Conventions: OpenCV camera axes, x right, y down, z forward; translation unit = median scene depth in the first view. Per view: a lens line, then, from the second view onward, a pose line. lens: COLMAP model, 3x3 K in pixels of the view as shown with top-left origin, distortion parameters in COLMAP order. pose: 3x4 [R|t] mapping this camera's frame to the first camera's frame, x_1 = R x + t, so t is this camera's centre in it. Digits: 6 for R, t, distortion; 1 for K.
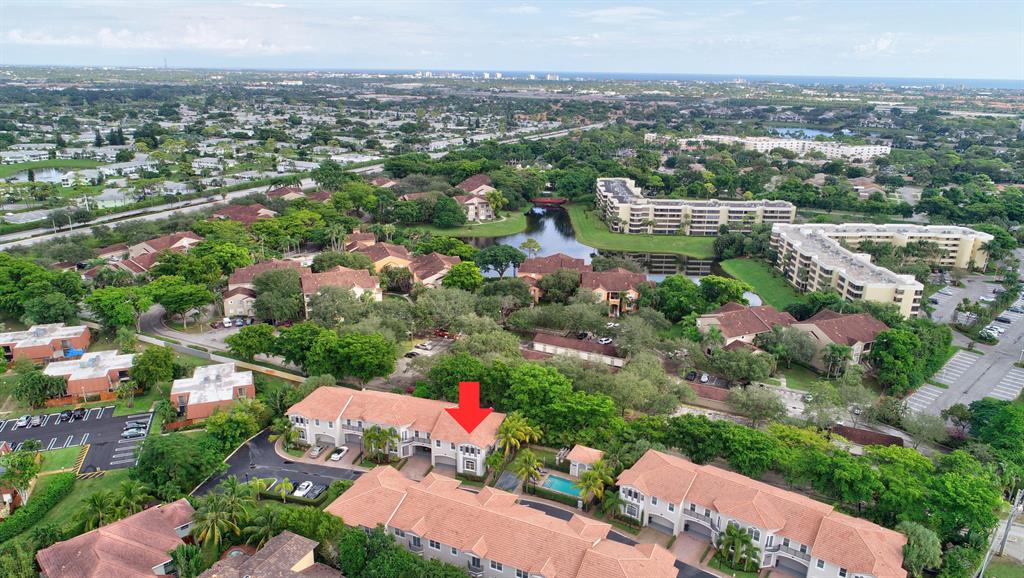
lens RADIAL K [[677.7, 0, 512.0], [0, 677.7, 289.0], [0, 0, 1]] dist [-0.001850, -0.004295]
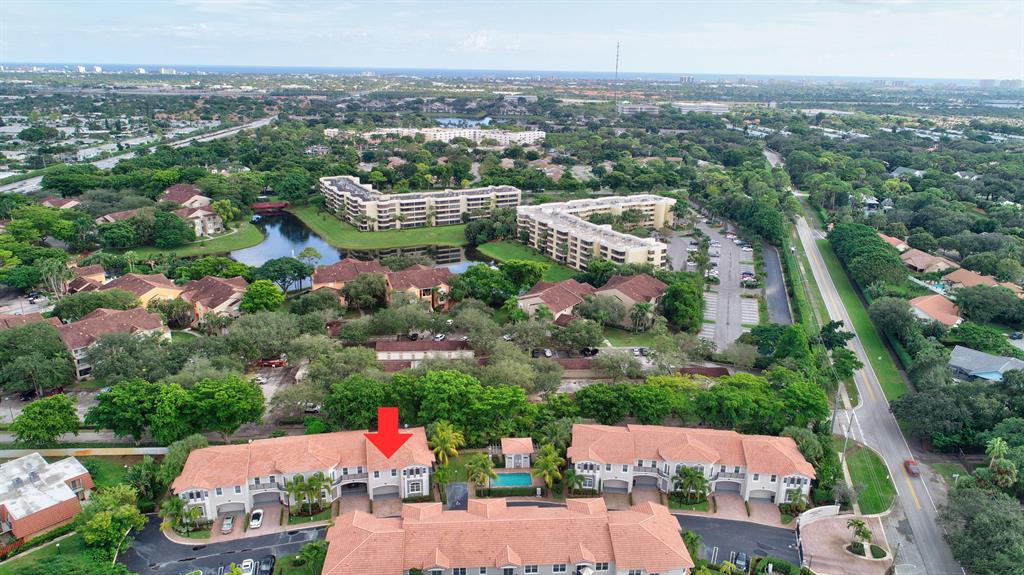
lens RADIAL K [[677.7, 0, 512.0], [0, 677.7, 287.5], [0, 0, 1]] dist [-0.001850, -0.004295]
pose [[0.873697, -0.150217, 0.462697, -0.144198], [0.146934, 0.988195, 0.043372, -0.015839], [-0.463750, 0.030092, 0.885455, 0.037703]]
